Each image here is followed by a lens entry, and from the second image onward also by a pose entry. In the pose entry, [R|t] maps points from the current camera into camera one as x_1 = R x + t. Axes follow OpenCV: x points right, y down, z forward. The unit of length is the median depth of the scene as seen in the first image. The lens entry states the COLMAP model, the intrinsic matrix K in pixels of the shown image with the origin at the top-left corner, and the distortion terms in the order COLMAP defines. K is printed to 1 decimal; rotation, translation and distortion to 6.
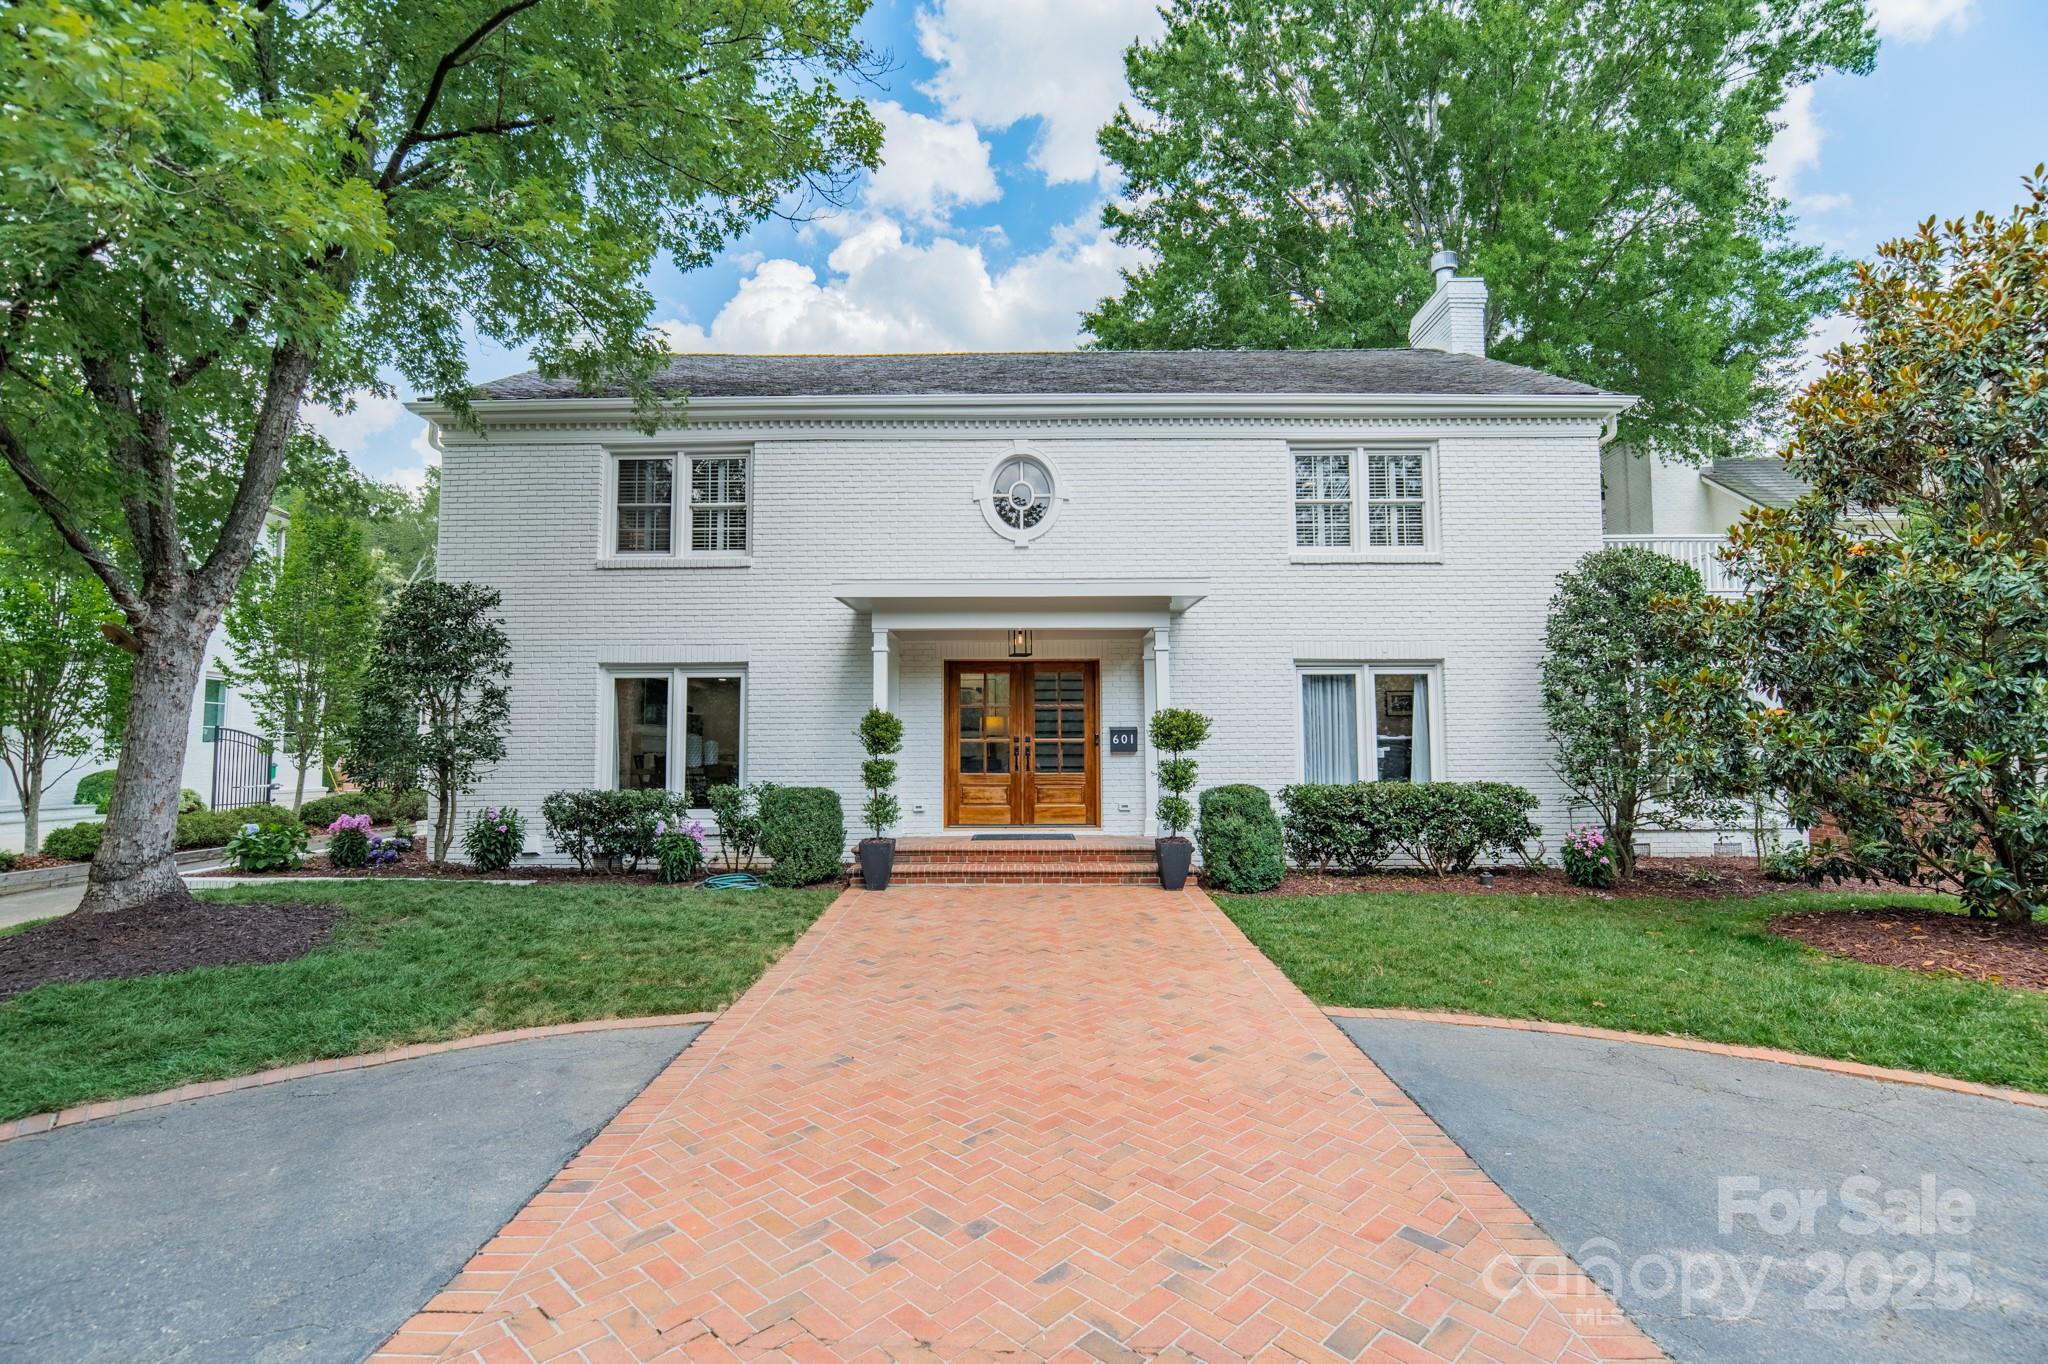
lens RADIAL K [[968.4, 0, 1026.0], [0, 968.4, 683.1], [0, 0, 1]] dist [-0.020360, 0.000908]
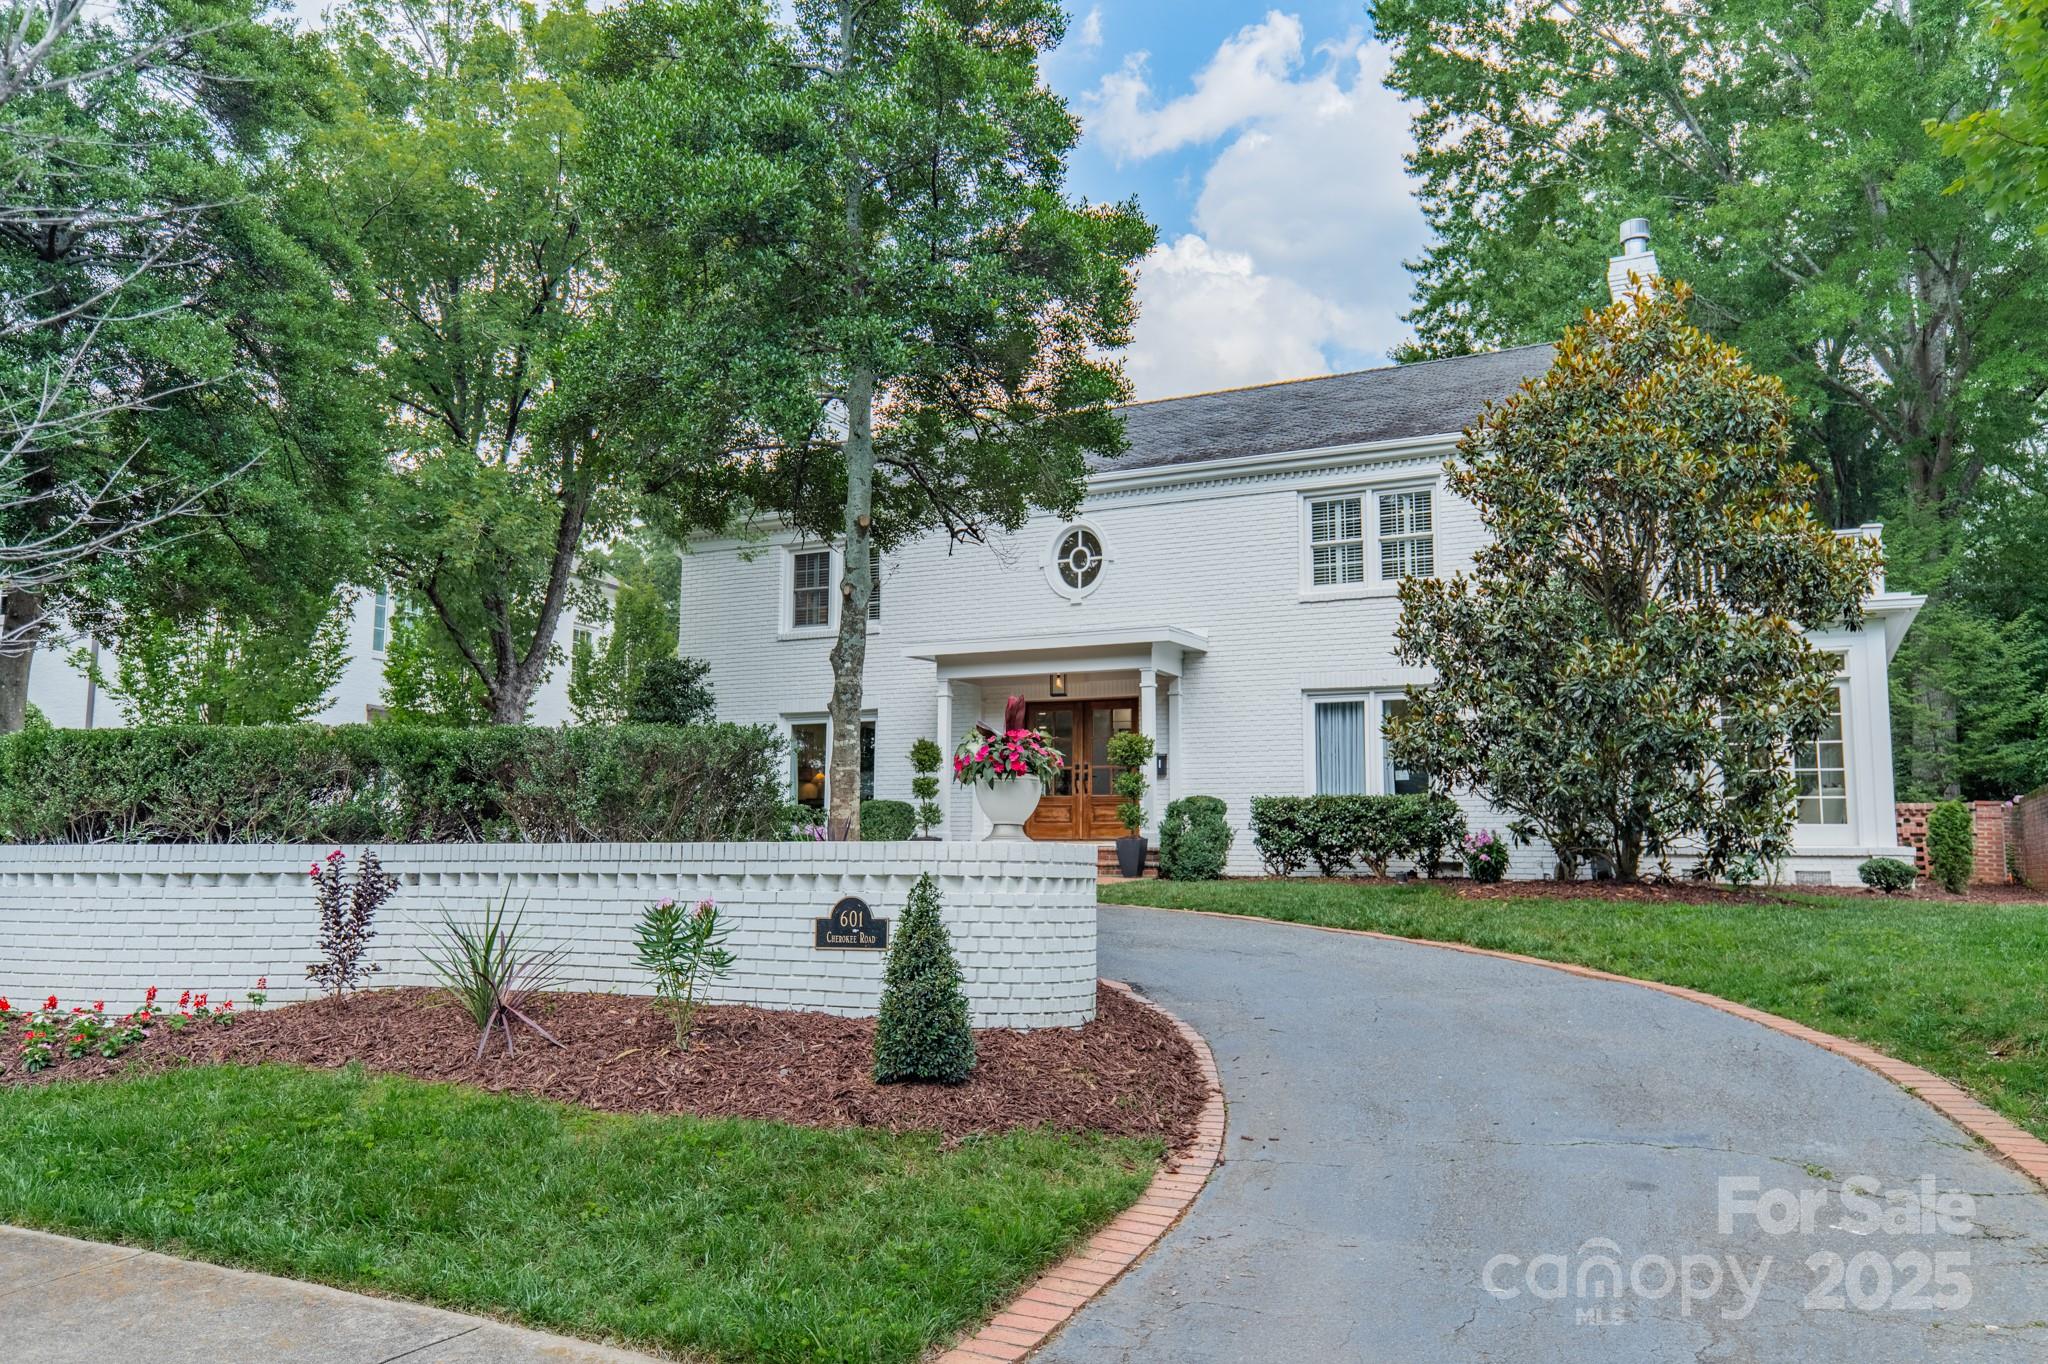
lens RADIAL K [[1608.4, 0, 1028.2], [0, 1608.4, 683.8], [0, 0, 1]] dist [0.006943, 0.000825]
pose [[0.891922, -0.040461, -0.450376, 0.896866], [0.019862, 0.998533, -0.050371, 0.059733], [0.451754, 0.035982, 0.891417, -0.842907]]
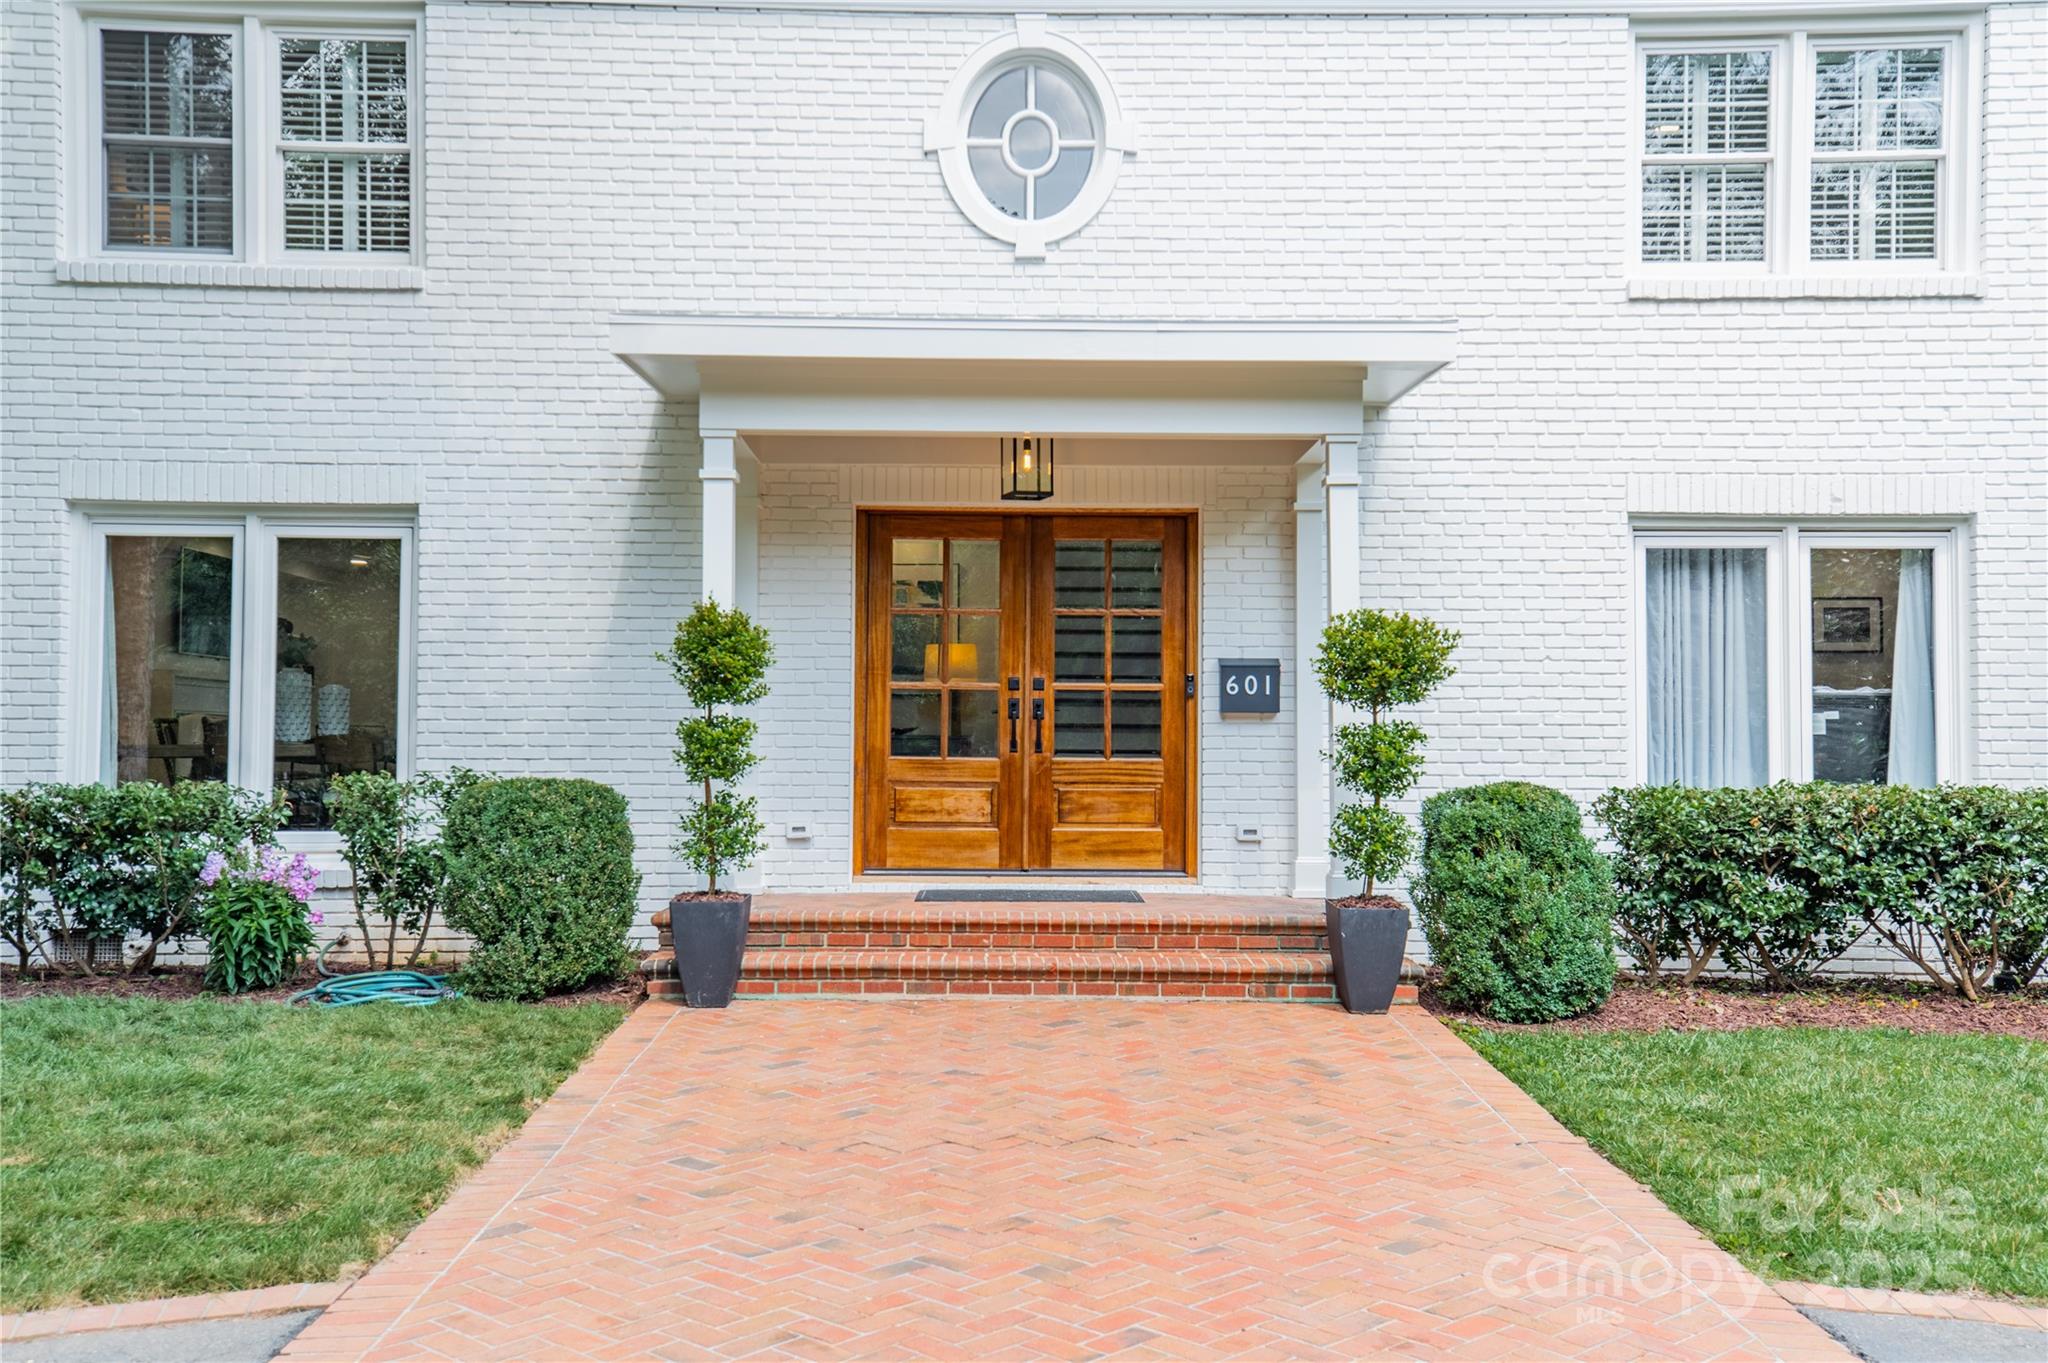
lens RADIAL K [[1979.3, 0, 1018.8], [0, 1979.3, 678.6], [0, 0, 1]] dist [0.114921, 0.000000]
pose [[0.999846, 0.010967, 0.013666, -0.022231], [-0.011433, 0.999337, 0.034555, 0.025518], [-0.013278, -0.034706, 0.999309, 0.071182]]
